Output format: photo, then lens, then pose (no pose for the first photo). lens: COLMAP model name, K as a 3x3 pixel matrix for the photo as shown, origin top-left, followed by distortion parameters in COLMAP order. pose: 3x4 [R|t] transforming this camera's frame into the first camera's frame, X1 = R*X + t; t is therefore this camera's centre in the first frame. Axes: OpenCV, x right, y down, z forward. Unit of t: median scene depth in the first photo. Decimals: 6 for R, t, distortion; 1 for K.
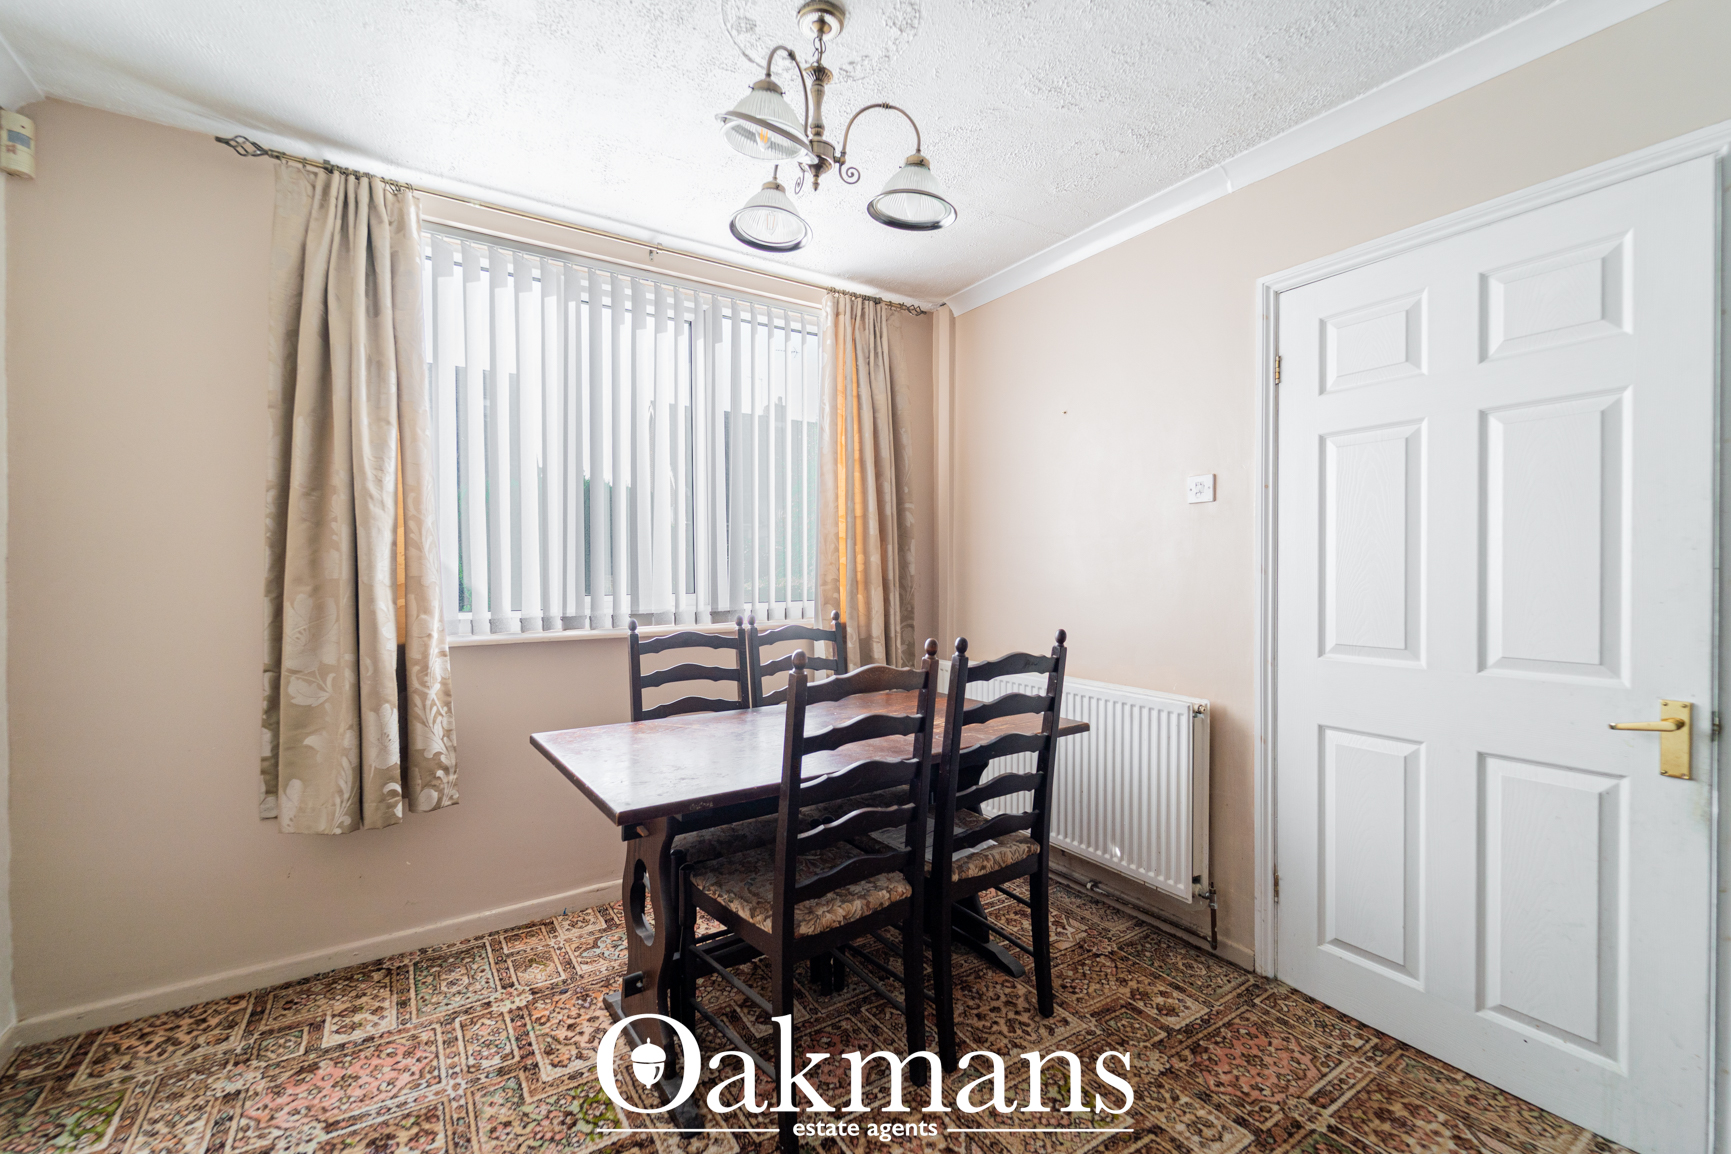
lens RADIAL K [[706.6, 0, 870.4], [0, 706.6, 583.2], [0, 0, 1]] dist [-0.012290, 0.000008]
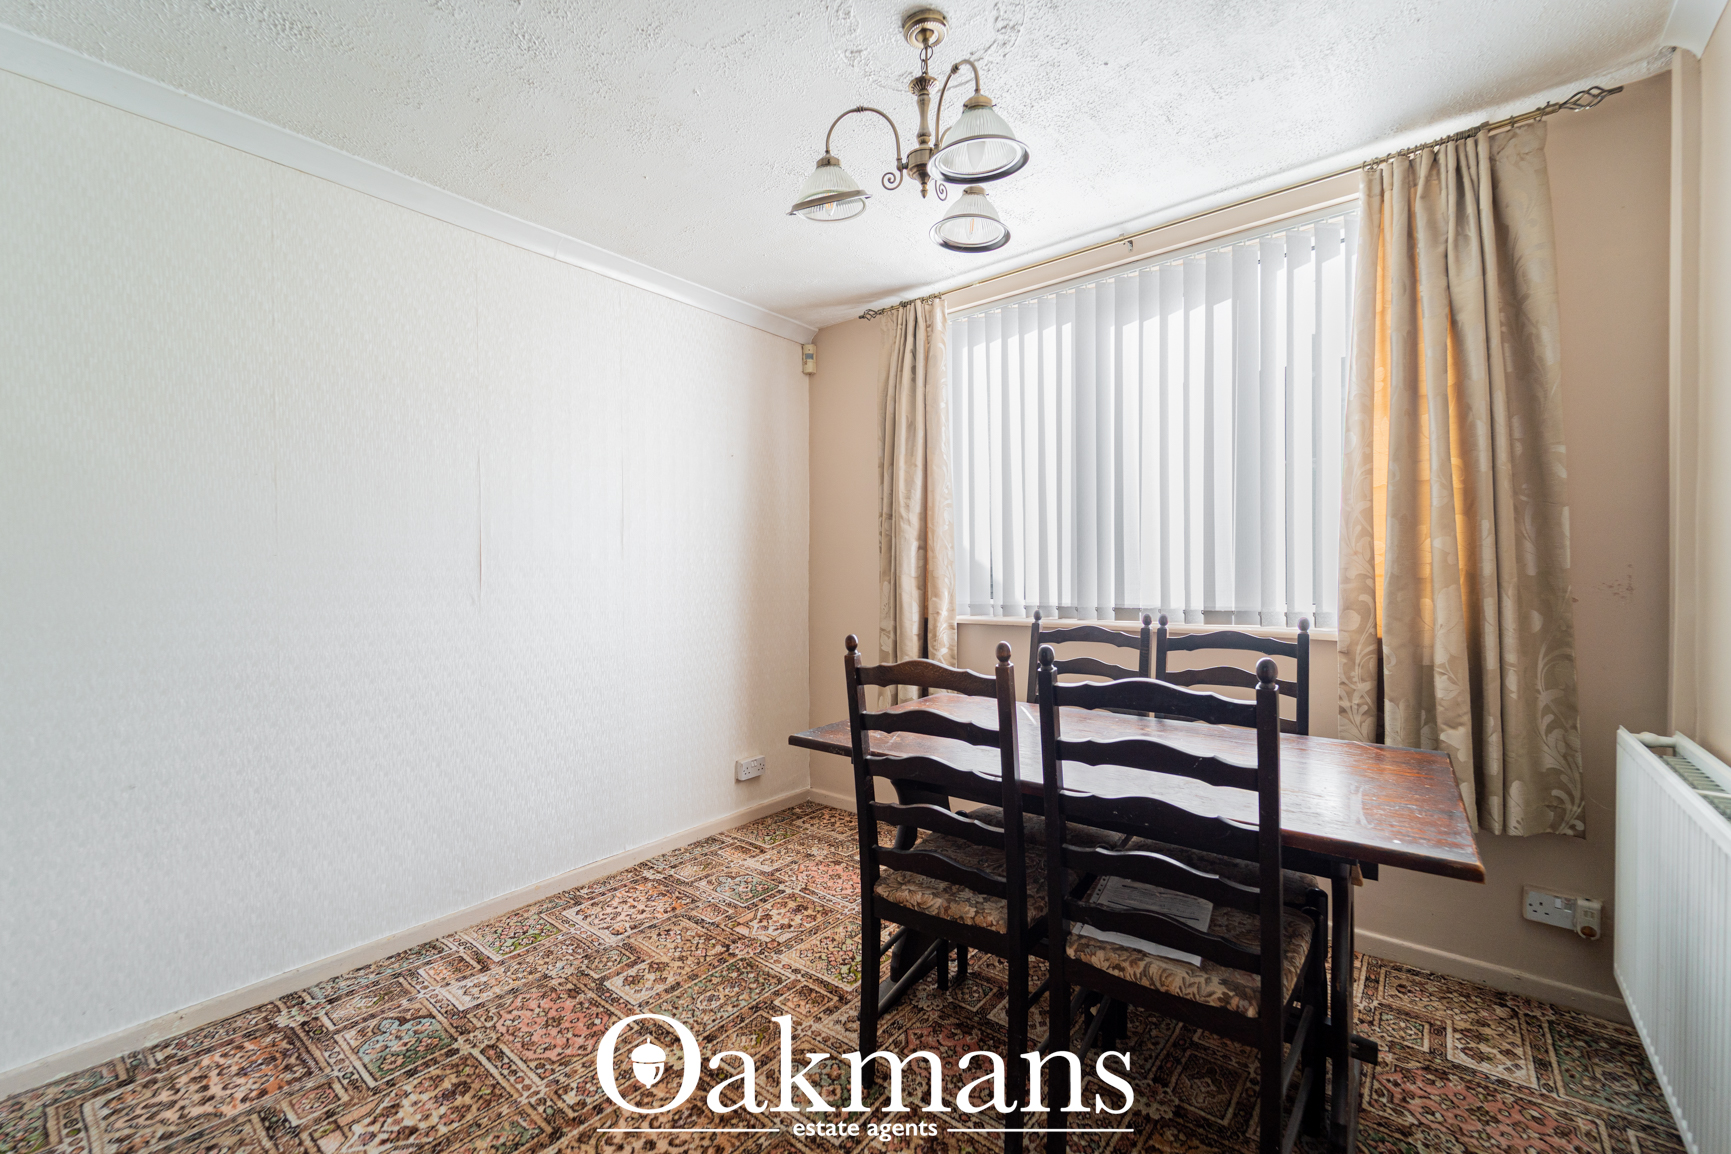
lens RADIAL K [[704.0, 0, 865.6], [0, 704.0, 578.2], [0, 0, 1]] dist [0.010865, -0.001943]
pose [[0.309321, 0.014536, -0.950847, 0.670877], [-0.007407, 0.999890, 0.012876, -0.011446], [0.950929, 0.003060, 0.309395, 0.430915]]
